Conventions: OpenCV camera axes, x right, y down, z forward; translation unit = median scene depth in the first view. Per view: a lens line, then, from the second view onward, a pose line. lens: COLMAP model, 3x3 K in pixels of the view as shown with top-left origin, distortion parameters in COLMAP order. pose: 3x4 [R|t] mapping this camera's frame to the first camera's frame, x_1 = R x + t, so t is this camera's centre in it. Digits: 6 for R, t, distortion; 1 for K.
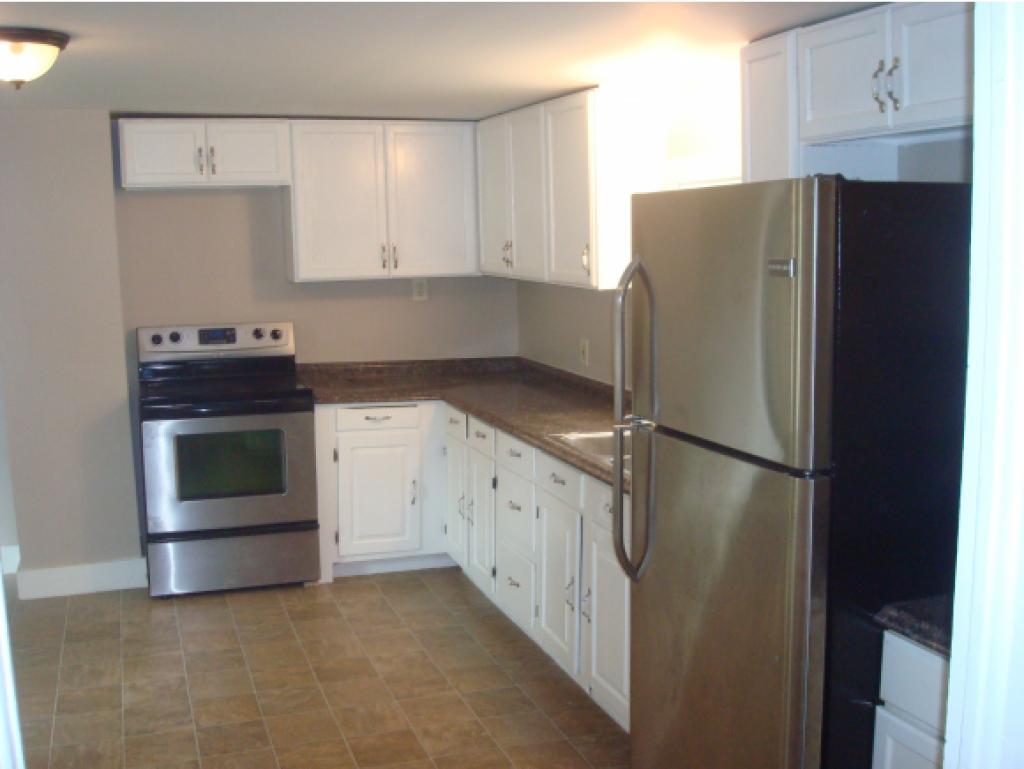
lens RADIAL K [[1098.9, 0, 514.5], [0, 1098.9, 387.0], [0, 0, 1]] dist [-0.113883, 0.000000]
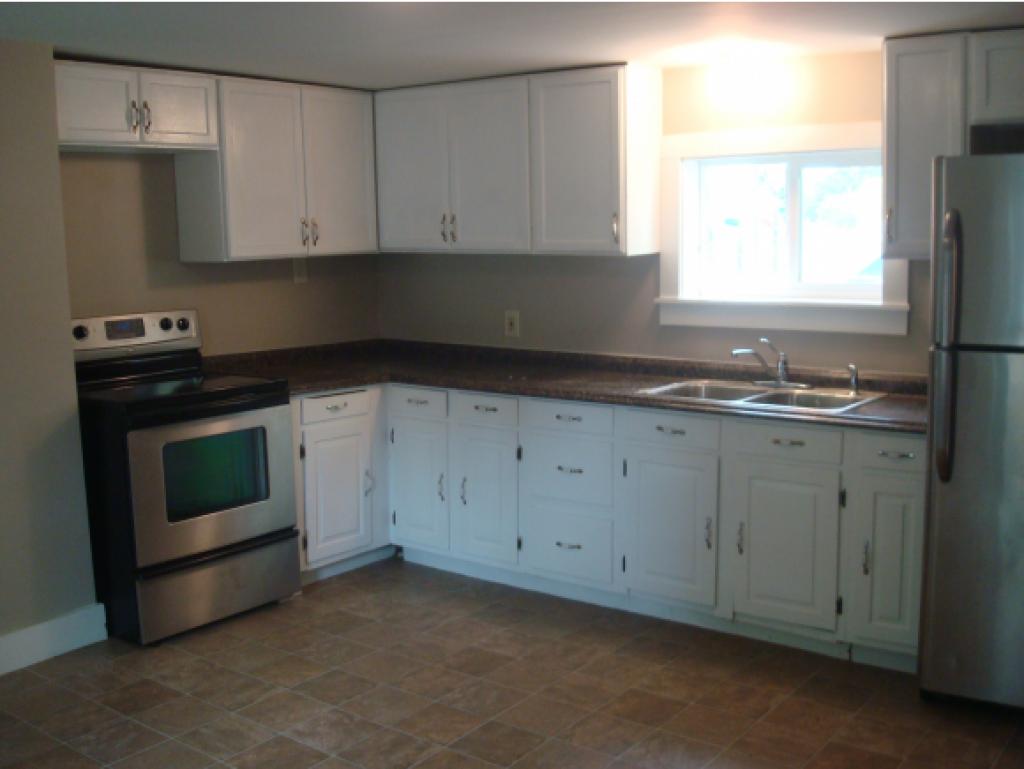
lens RADIAL K [[1098.9, 0, 515.4], [0, 1098.9, 381.2], [0, 0, 1]] dist [-0.113883, 0.000000]
pose [[0.828568, -0.079483, 0.554218, -0.506234], [0.085192, 0.996244, 0.015512, 0.005763], [-0.553370, 0.034362, 0.832227, 0.151472]]
